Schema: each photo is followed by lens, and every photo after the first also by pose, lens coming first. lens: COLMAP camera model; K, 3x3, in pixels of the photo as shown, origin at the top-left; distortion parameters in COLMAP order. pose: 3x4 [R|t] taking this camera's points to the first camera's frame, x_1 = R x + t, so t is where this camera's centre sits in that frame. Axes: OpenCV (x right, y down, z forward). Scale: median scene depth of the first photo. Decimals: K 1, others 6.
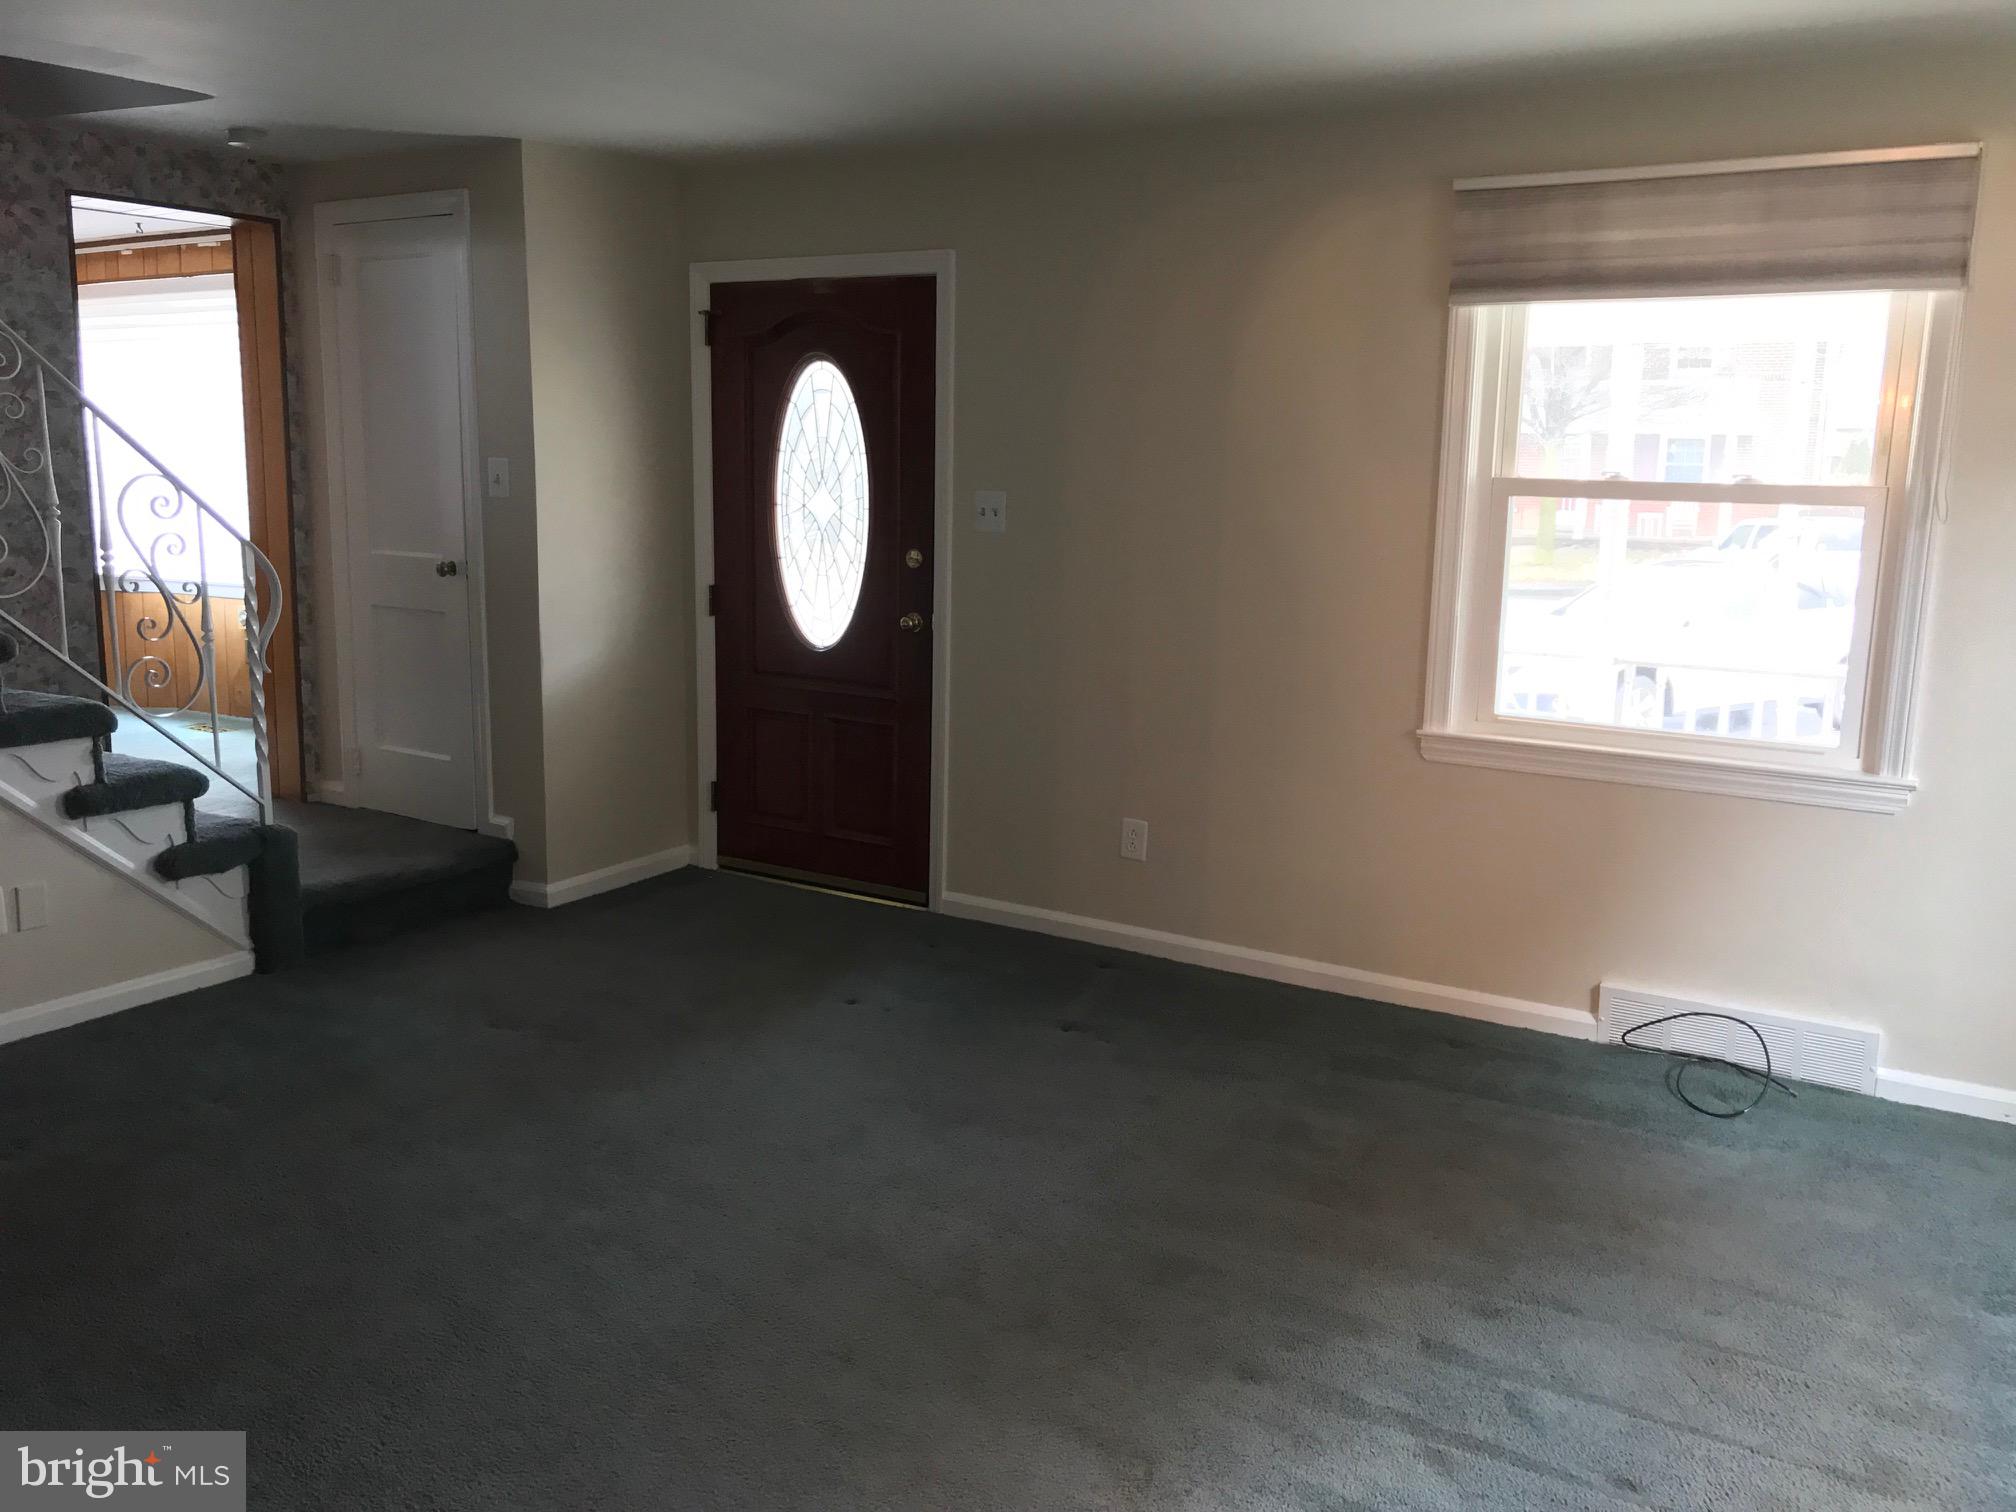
lens RADIAL K [[1652.3, 0, 1014.9], [0, 1652.3, 763.7], [0, 0, 1]] dist [0.051514, -0.065144]
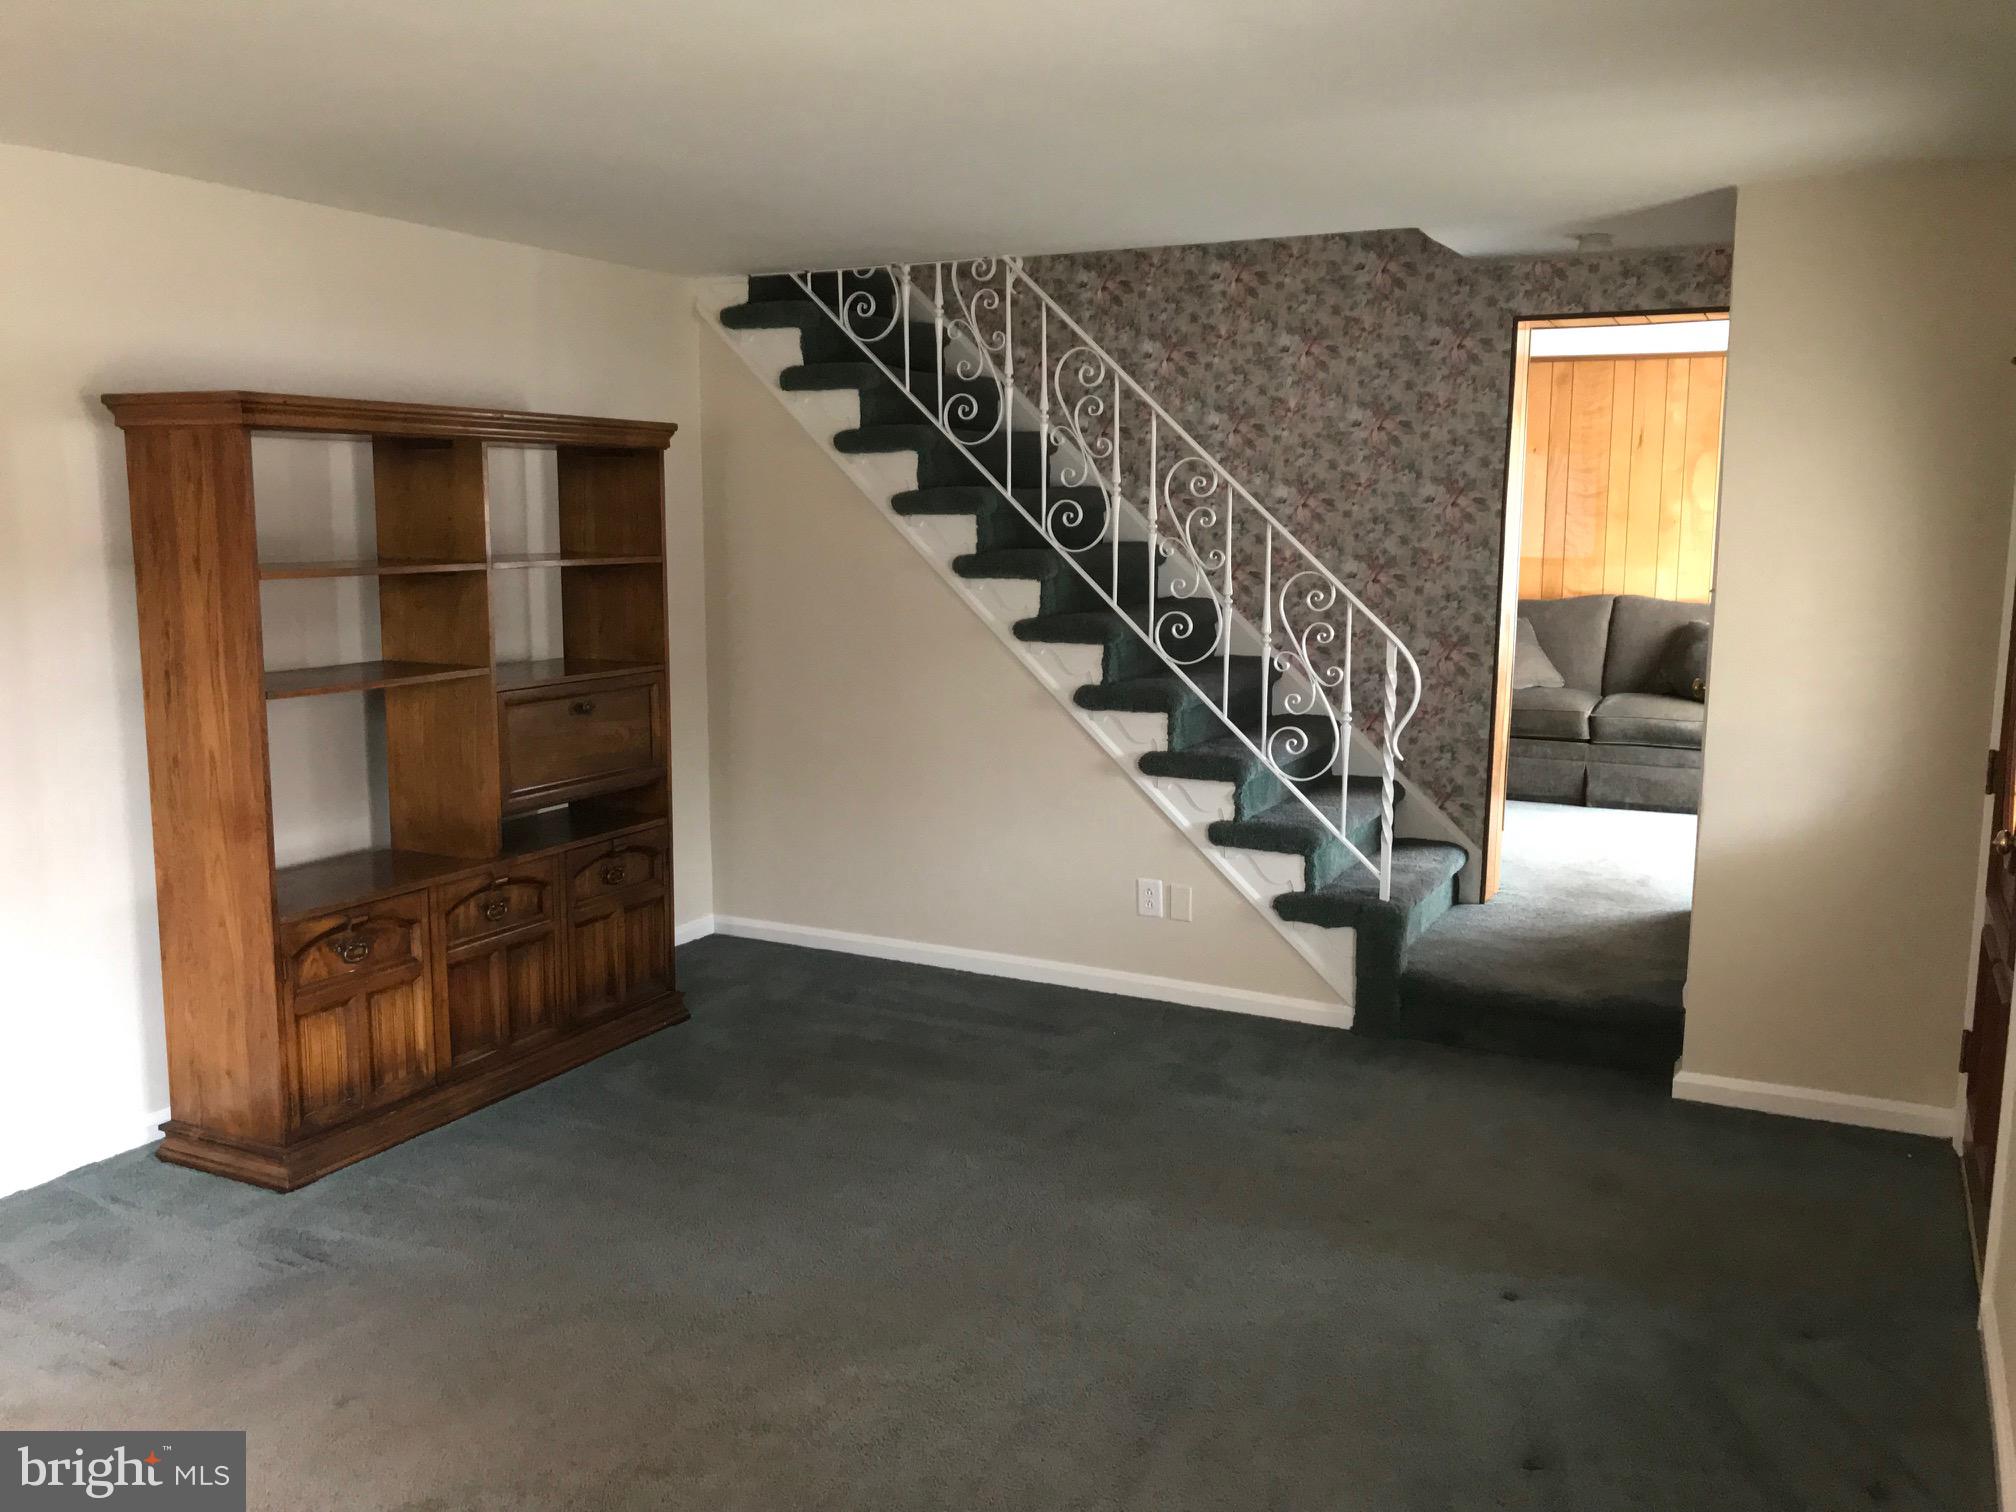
lens RADIAL K [[1652.3, 0, 1017.8], [0, 1652.3, 742.1], [0, 0, 1]] dist [0.051514, -0.065144]
pose [[0.088082, 0.128051, -0.987848, 0.571027], [-0.187228, 0.976156, 0.109841, -0.136355], [0.978359, 0.175278, 0.109957, 0.647109]]
